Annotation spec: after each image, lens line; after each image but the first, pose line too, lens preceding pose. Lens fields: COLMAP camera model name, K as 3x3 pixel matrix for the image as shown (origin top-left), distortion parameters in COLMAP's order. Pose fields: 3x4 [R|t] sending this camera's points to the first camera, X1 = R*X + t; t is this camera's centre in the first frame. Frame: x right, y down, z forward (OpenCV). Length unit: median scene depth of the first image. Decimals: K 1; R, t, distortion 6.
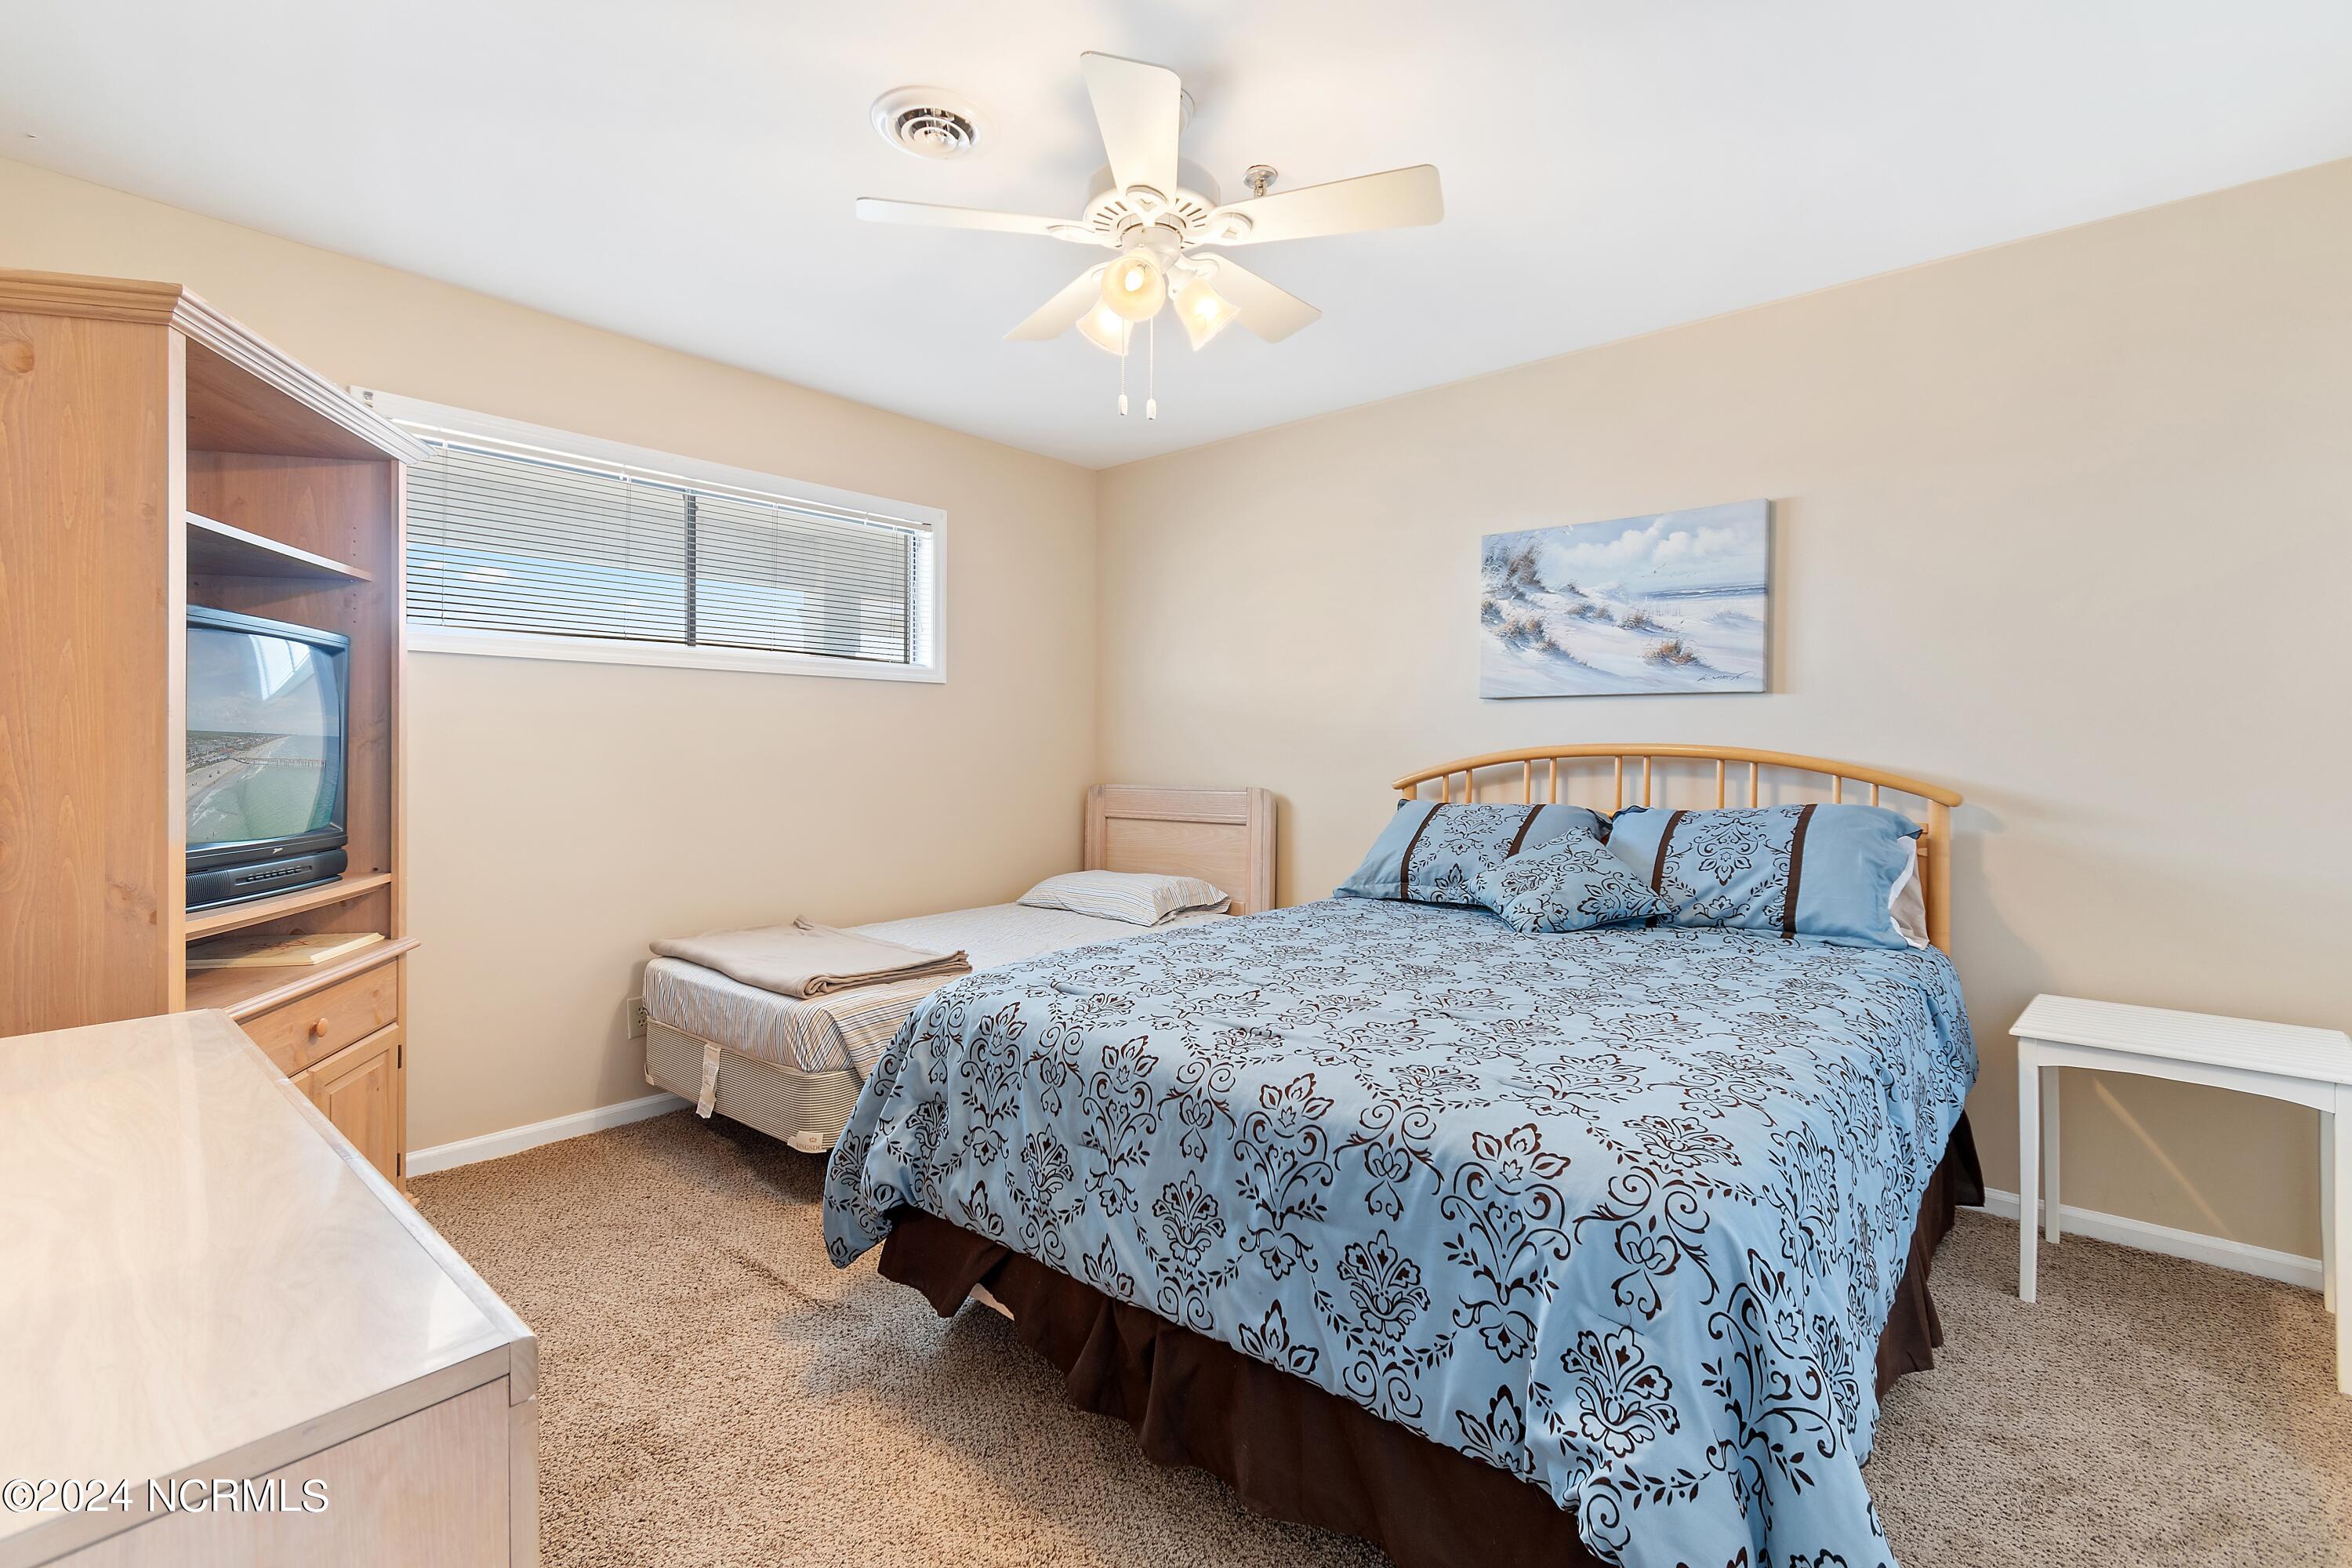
lens RADIAL K [[1046.4, 0, 1172.3], [0, 1046.4, 773.9], [0, 0, 1]] dist [0.003070, -0.001999]
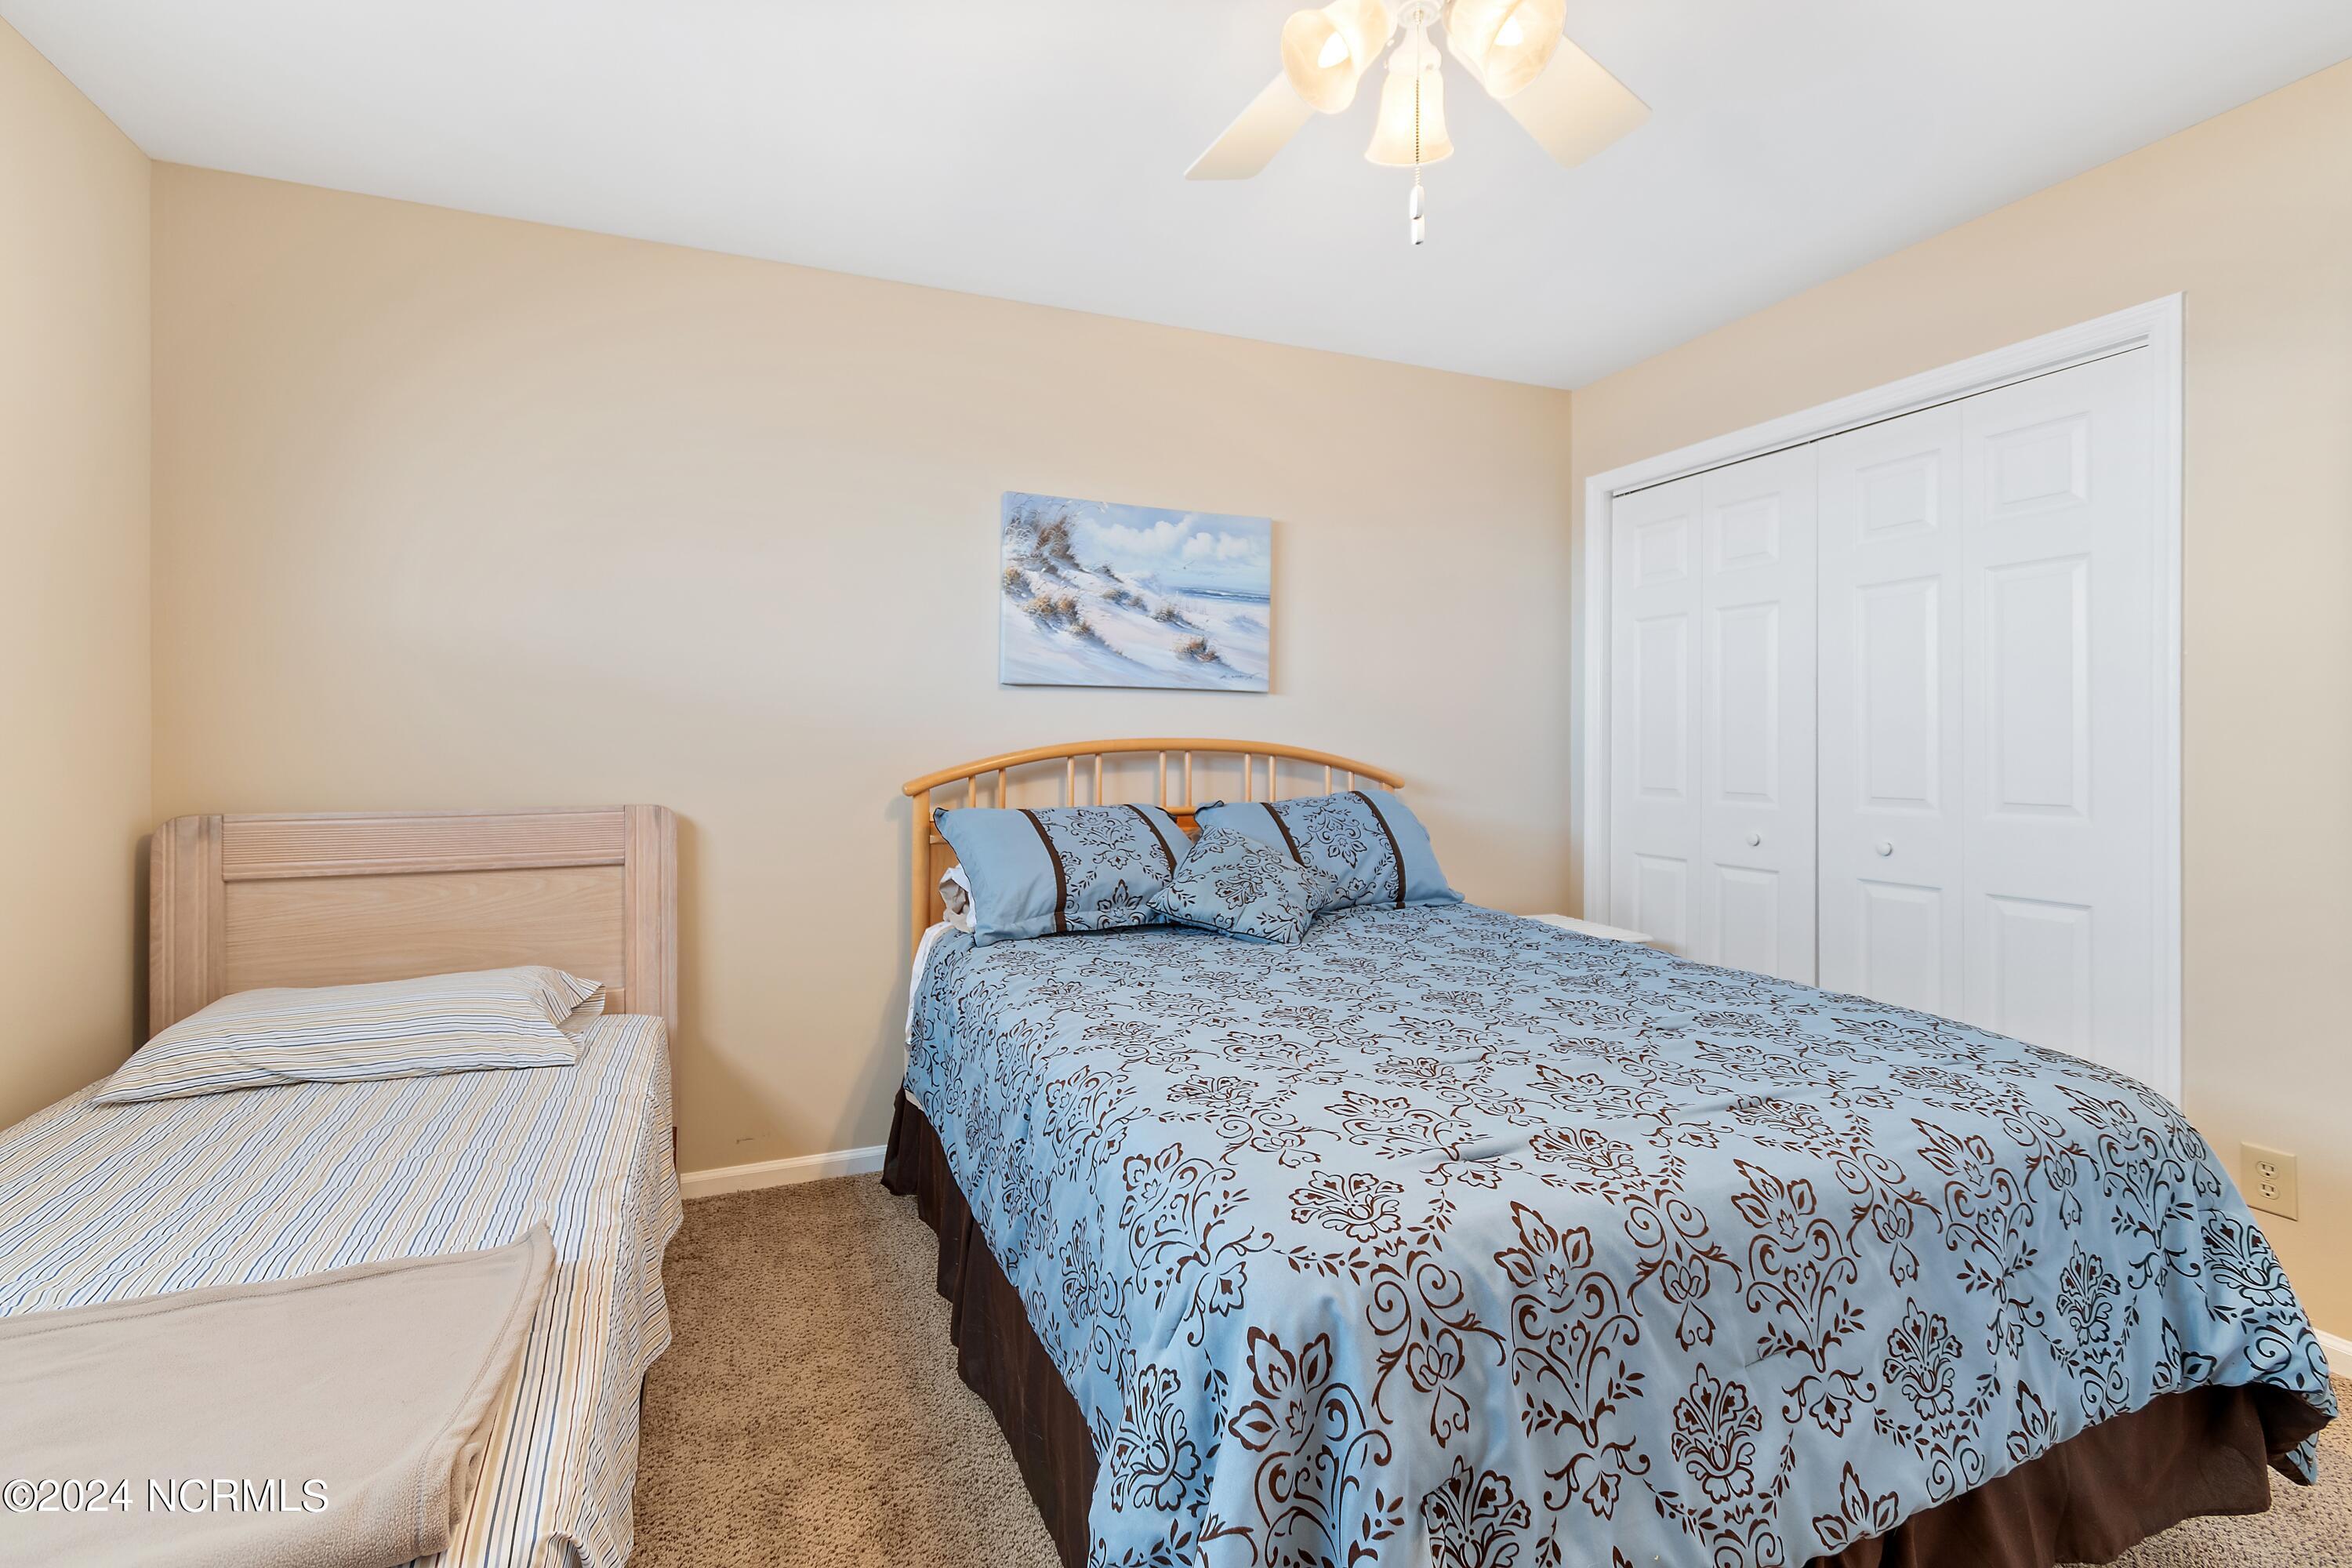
lens RADIAL K [[1046.4, 0, 1171.8], [0, 1046.4, 760.8], [0, 0, 1]] dist [0.003070, -0.001999]
pose [[0.444560, -0.016516, 0.895597, -0.449298], [0.019067, 0.999778, 0.008973, -0.016460], [-0.895546, 0.013088, 0.444776, 0.564025]]
